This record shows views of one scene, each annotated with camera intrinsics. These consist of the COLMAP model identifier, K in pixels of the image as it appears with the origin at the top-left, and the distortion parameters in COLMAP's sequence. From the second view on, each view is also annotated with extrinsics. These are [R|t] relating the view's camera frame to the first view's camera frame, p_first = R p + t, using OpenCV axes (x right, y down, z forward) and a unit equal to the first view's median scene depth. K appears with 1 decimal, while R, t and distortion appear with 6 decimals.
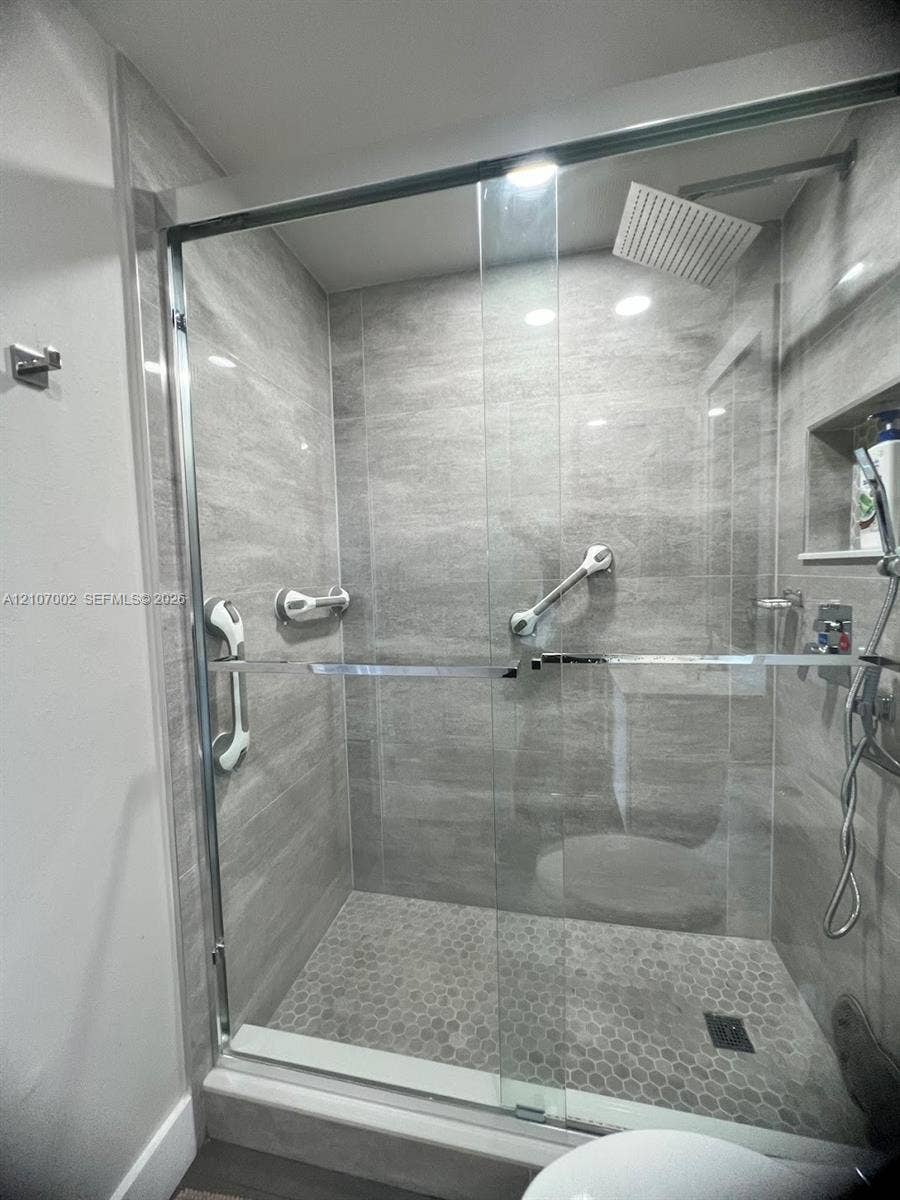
lens RADIAL K [[475.4, 0, 450.9], [0, 475.4, 602.3], [0, 0, 1]] dist [-0.003329, -0.000386]
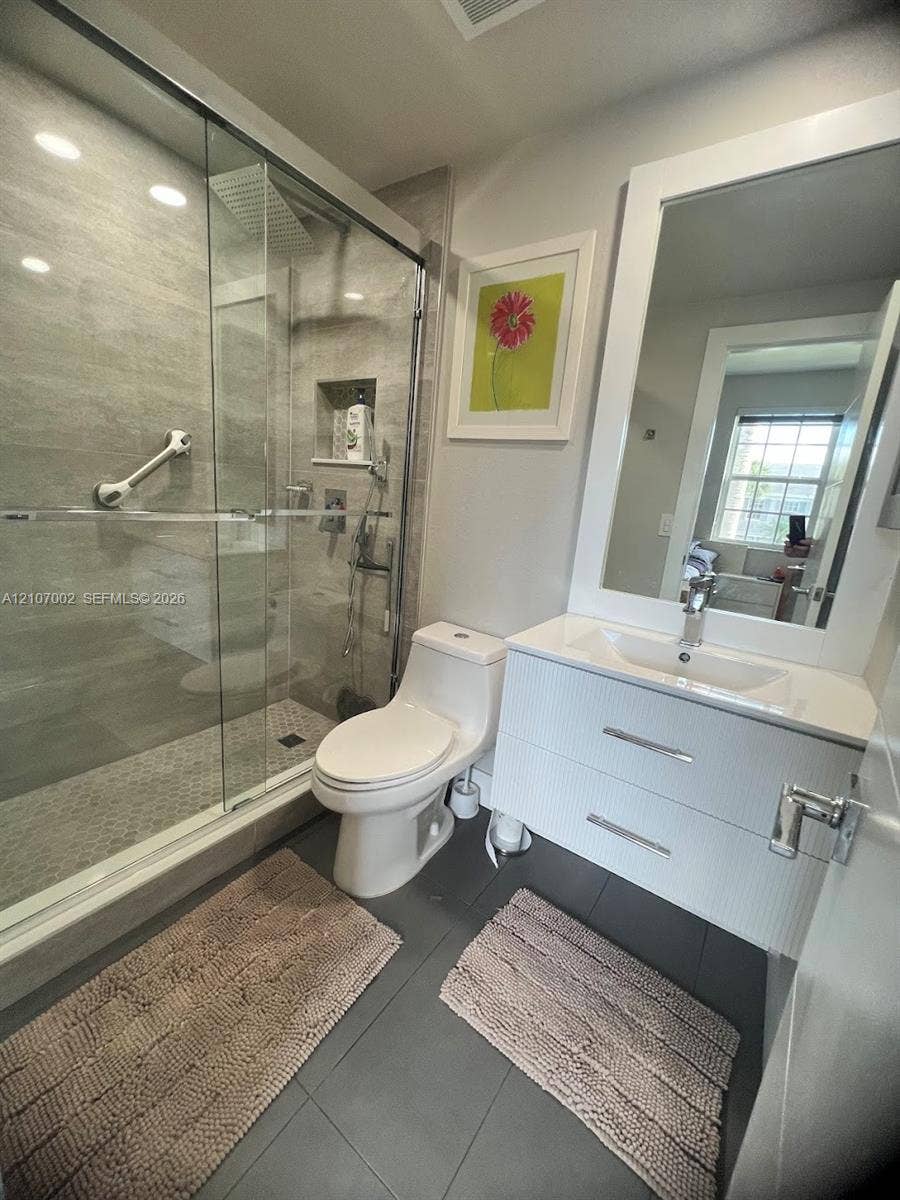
lens RADIAL K [[475.4, 0, 449.4], [0, 475.4, 597.2], [0, 0, 1]] dist [-0.003329, -0.000386]
pose [[0.388746, -0.145815, 0.909733, -0.600499], [-0.034909, 0.984357, 0.172693, 0.065920], [-0.920683, -0.098892, 0.377575, -0.114120]]
